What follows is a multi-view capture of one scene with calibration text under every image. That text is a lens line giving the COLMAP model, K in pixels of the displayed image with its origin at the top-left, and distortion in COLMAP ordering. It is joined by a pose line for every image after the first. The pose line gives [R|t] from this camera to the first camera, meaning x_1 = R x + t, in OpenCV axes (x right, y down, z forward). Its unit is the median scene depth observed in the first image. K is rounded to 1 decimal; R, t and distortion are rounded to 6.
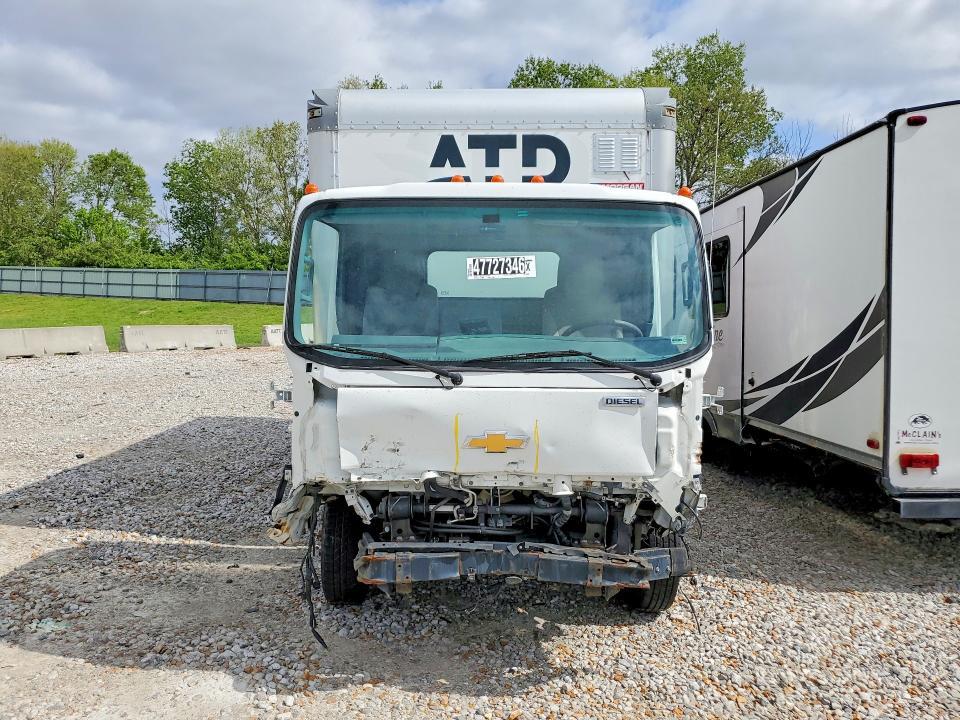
lens RADIAL K [[764.9, 0, 478.1], [0, 764.9, 314.3], [0, 0, 1]] dist [0.089887, -0.095335]
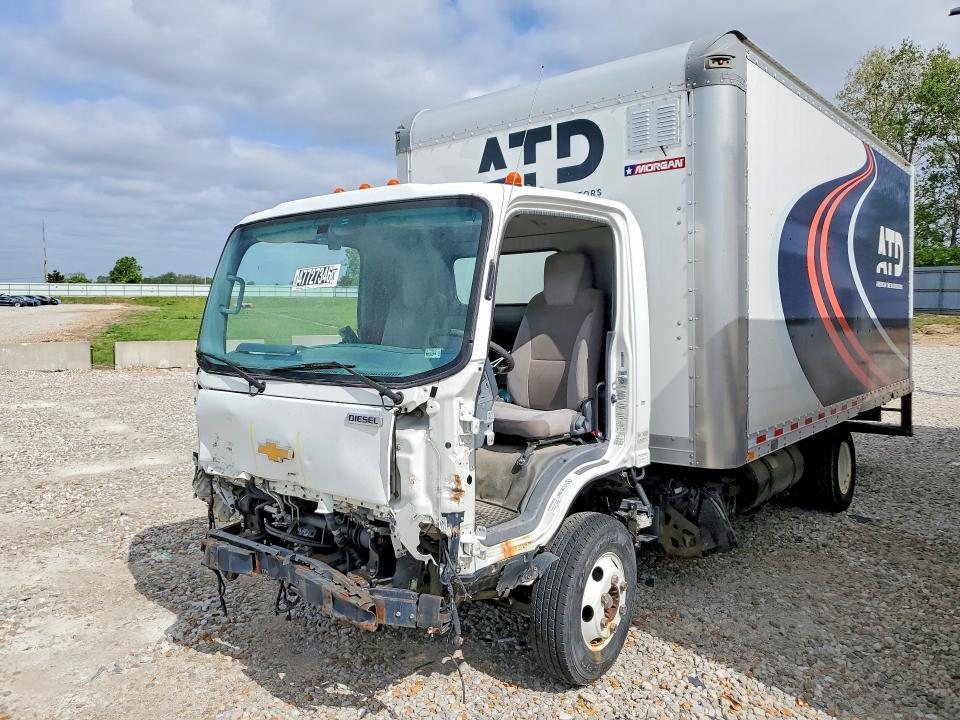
lens RADIAL K [[764.4, 0, 479.3], [0, 764.4, 304.5], [0, 0, 1]] dist [0.033561, -0.003991]
pose [[0.760884, -0.023136, -0.648475, 0.780985], [0.010680, 0.999675, -0.023135, -0.000294], [0.648800, 0.010677, 0.760884, 0.348438]]
